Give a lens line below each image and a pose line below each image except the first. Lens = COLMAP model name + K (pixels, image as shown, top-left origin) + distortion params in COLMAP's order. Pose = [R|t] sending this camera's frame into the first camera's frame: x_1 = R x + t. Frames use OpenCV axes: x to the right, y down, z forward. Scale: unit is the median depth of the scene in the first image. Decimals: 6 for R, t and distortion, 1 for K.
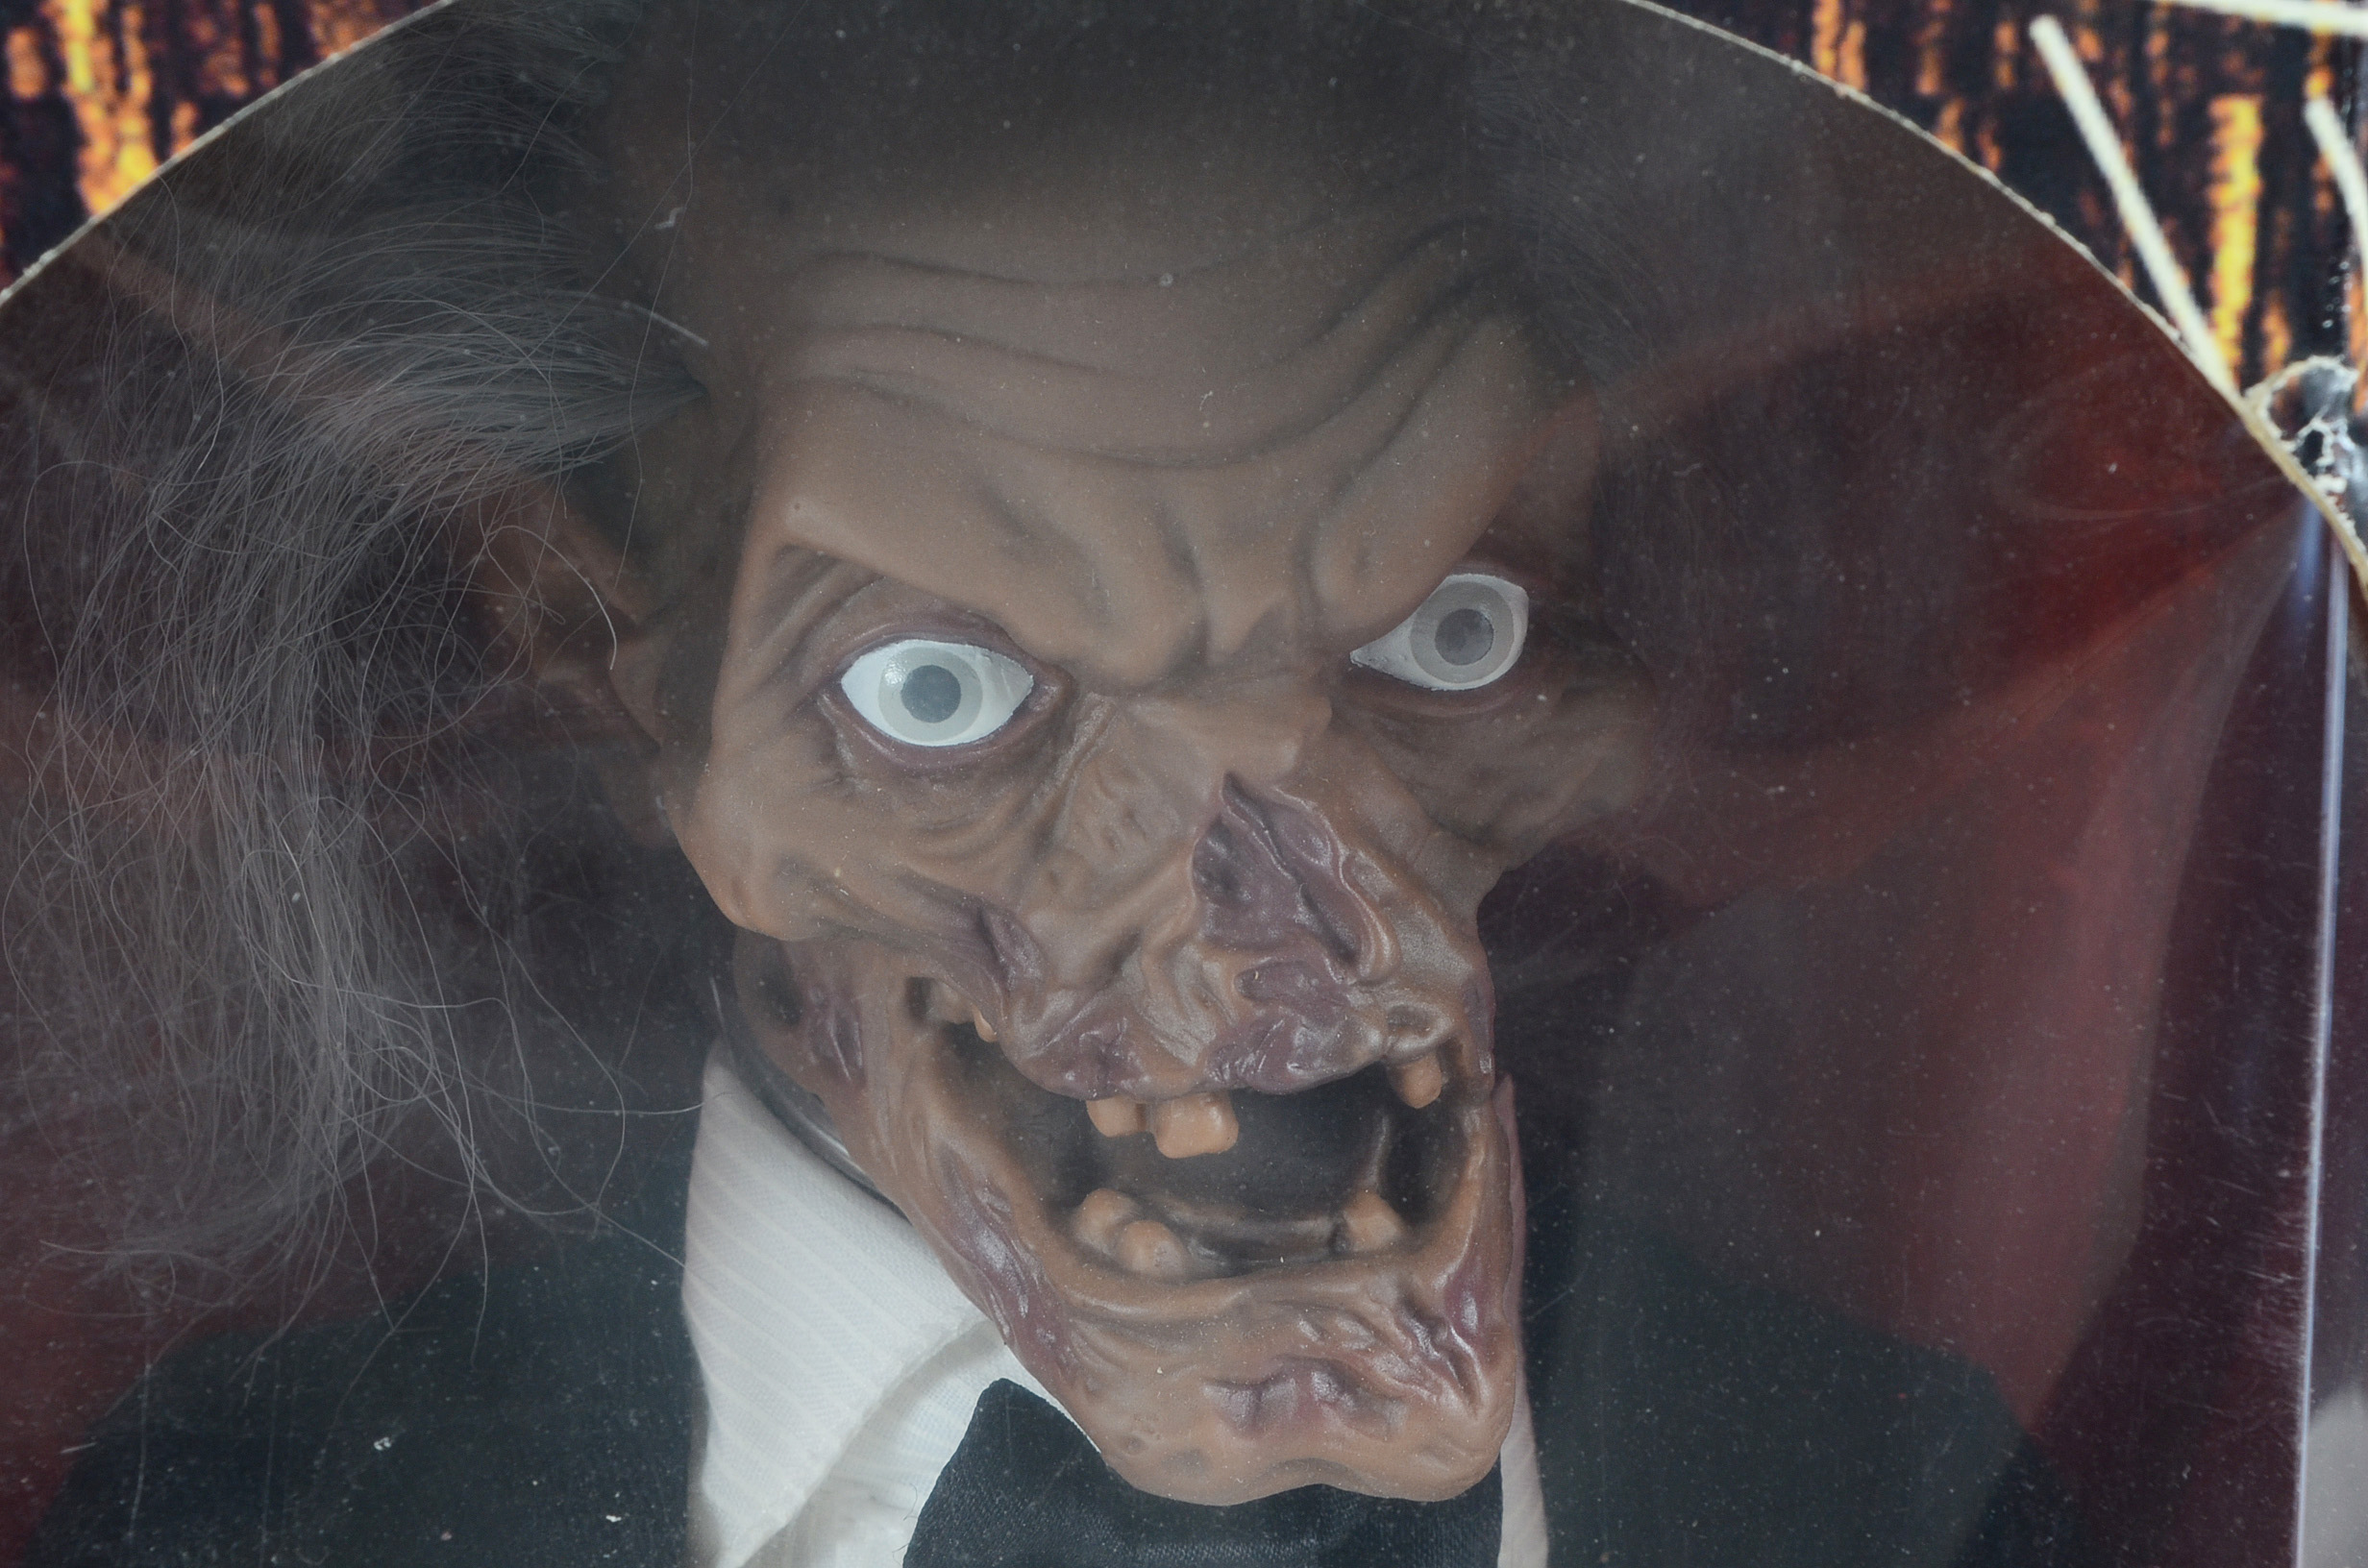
lens RADIAL K [[5549.3, 0, 1184.0], [0, 5549.3, 784.0], [0, 0, 1]] dist [0.033632, 0.363637]
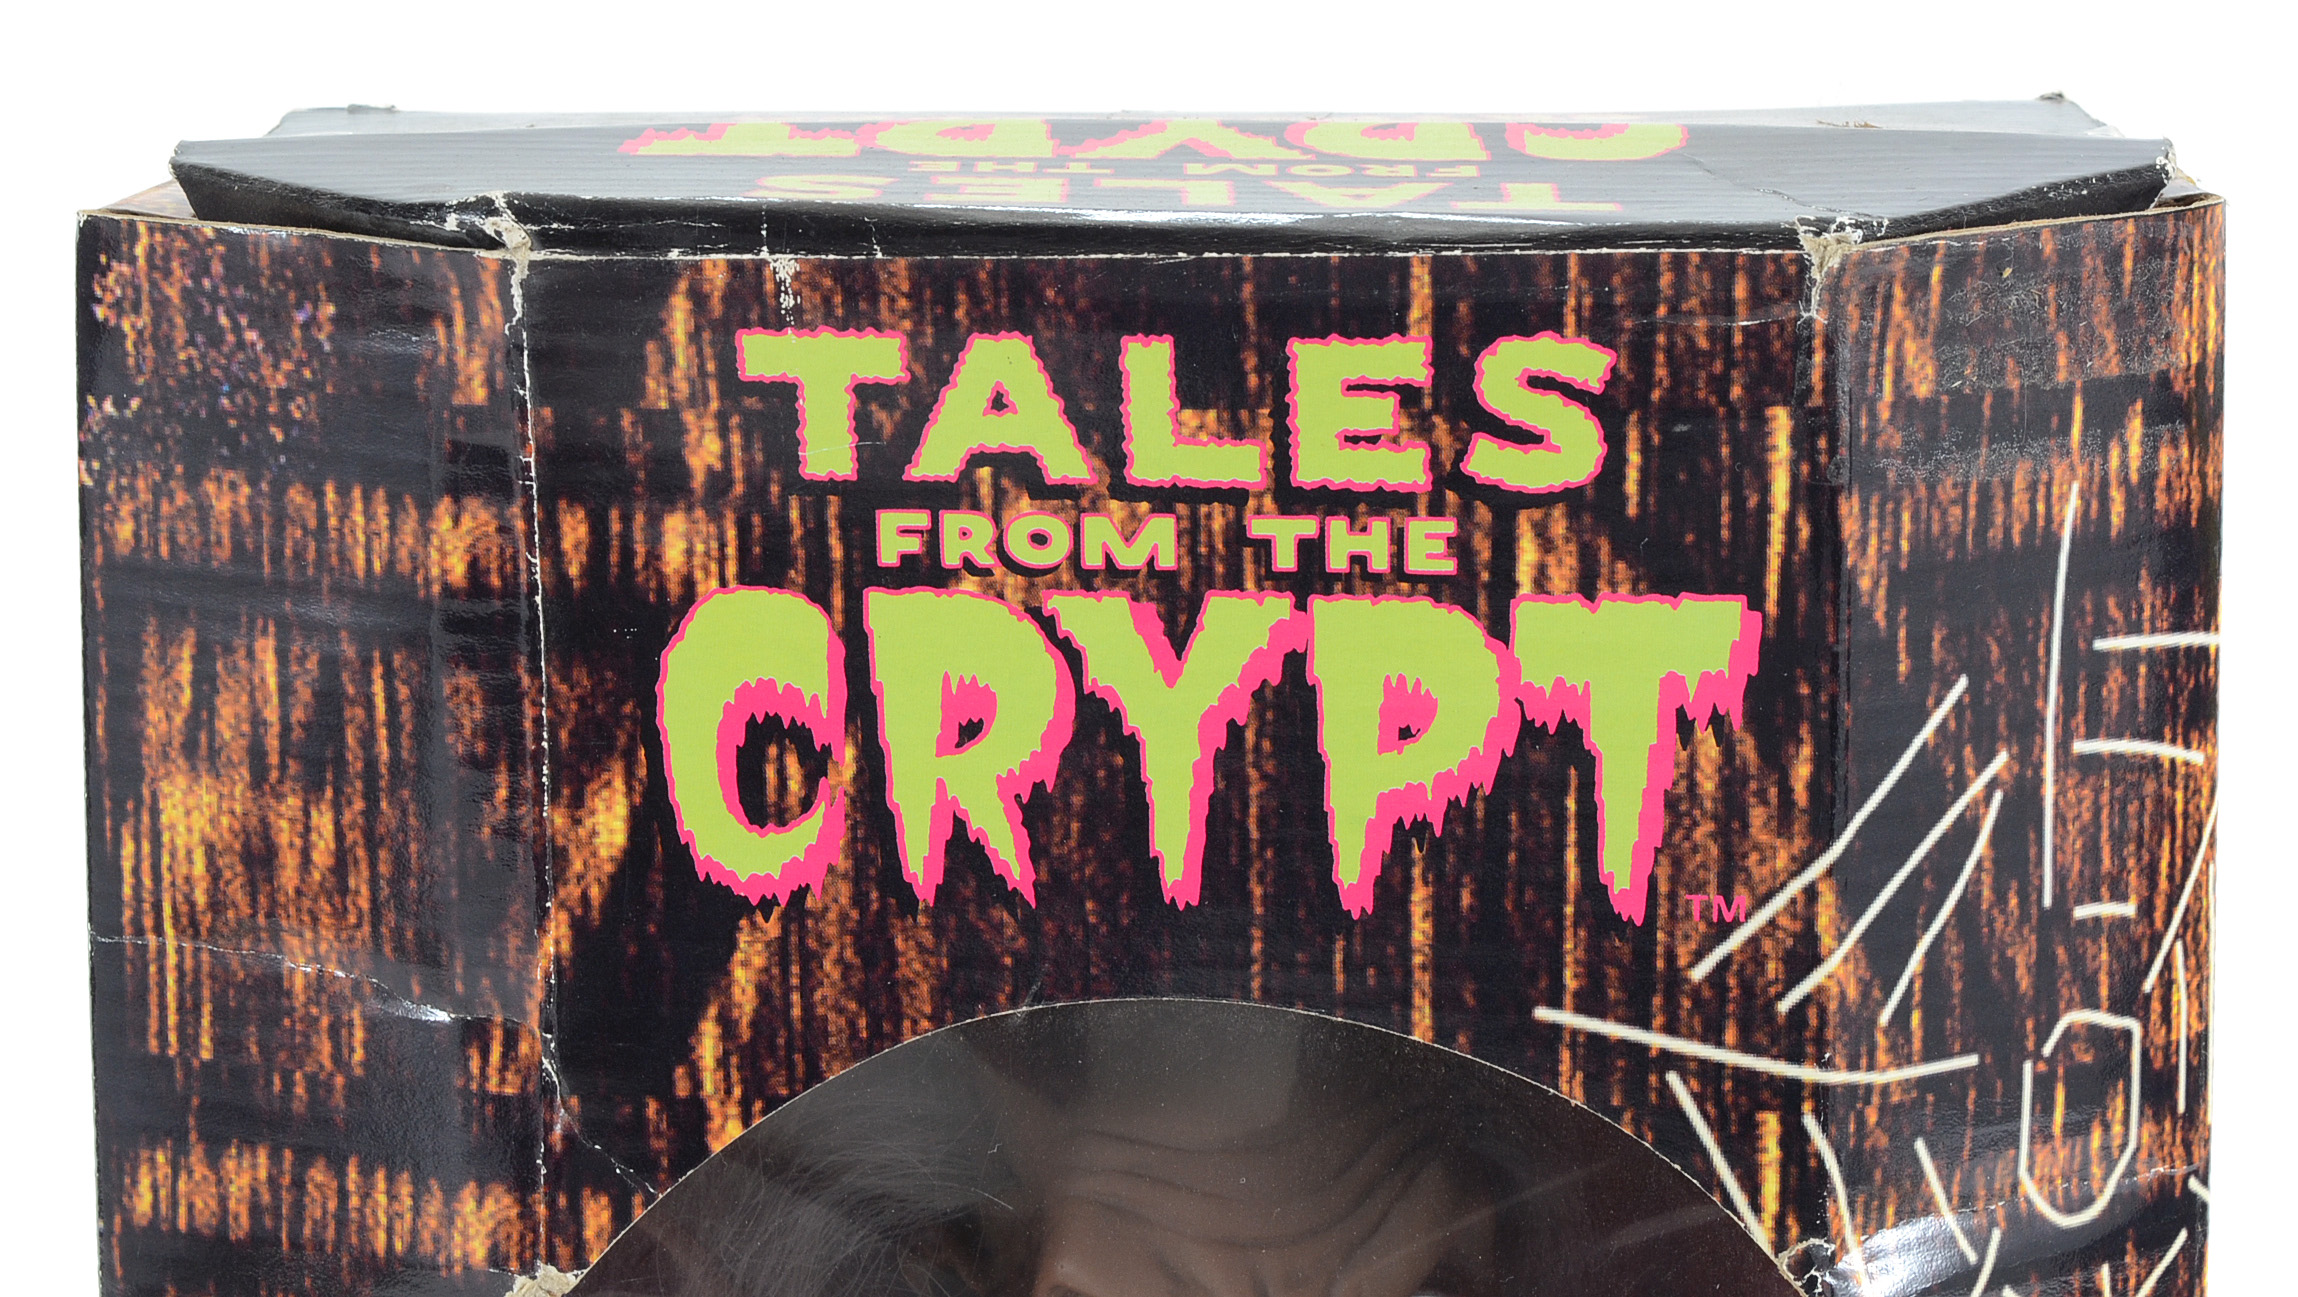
lens RADIAL K [[5698.0, 0, 1149.0], [0, 5698.0, 648.5], [0, 0, 1]] dist [0.160403, 0.508518]
pose [[0.997166, 0.006292, -0.074963, 0.106195], [-0.010023, 0.998724, -0.049502, -0.165312], [0.074555, 0.050113, 0.995957, -0.965114]]
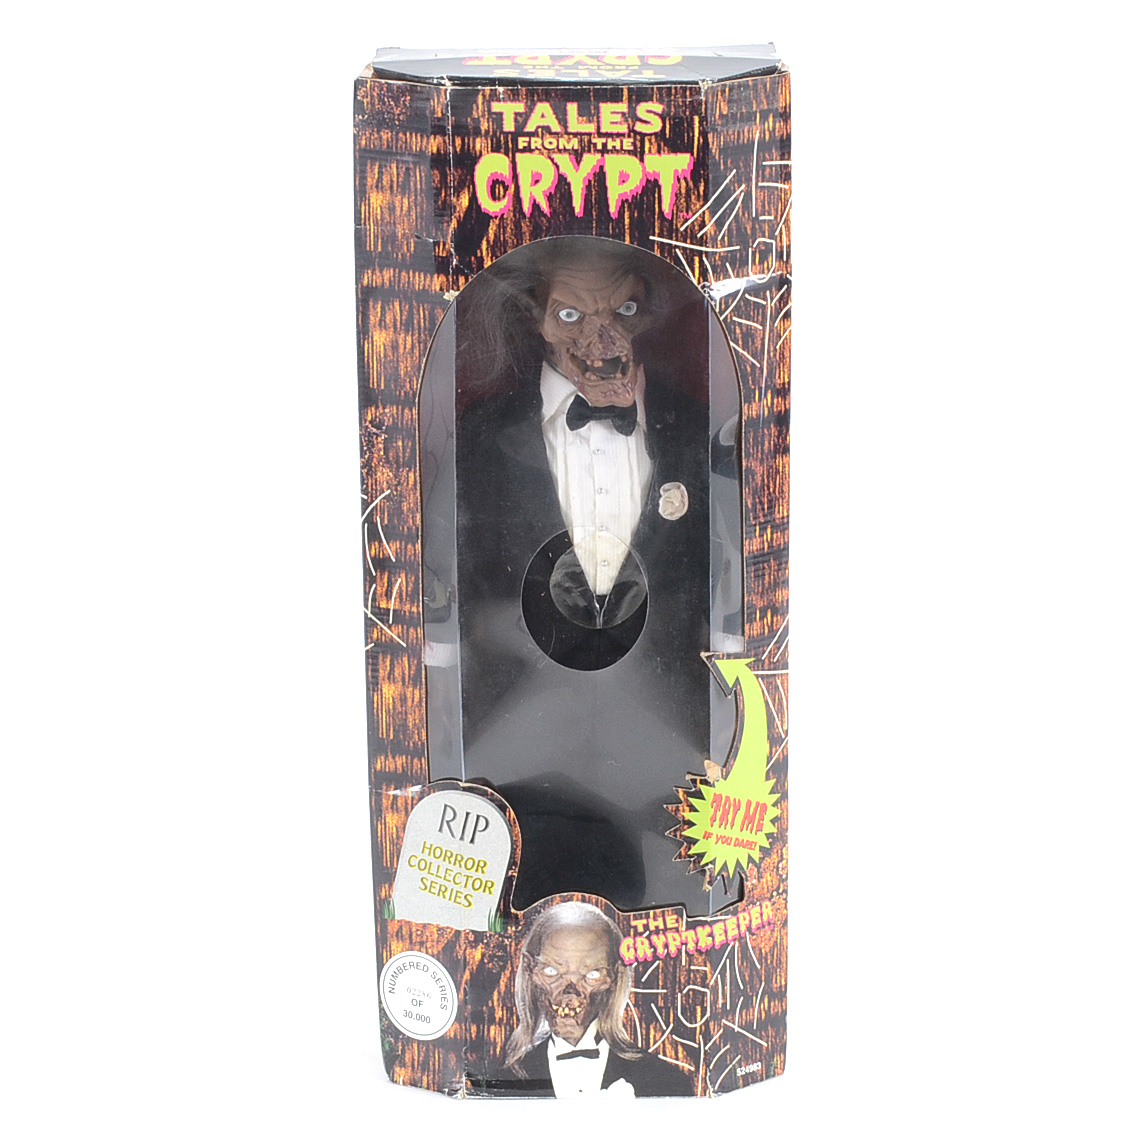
lens RADIAL K [[3429.9, 0, 574.0], [0, 3429.9, 574.0], [0, 0, 1]] dist [-0.054930, 0.554811]
pose [[0.997924, 0.007498, -0.063957, 0.329372], [-0.003704, 0.998237, 0.059234, 0.074882], [0.064288, -0.058875, 0.996193, -4.676963]]
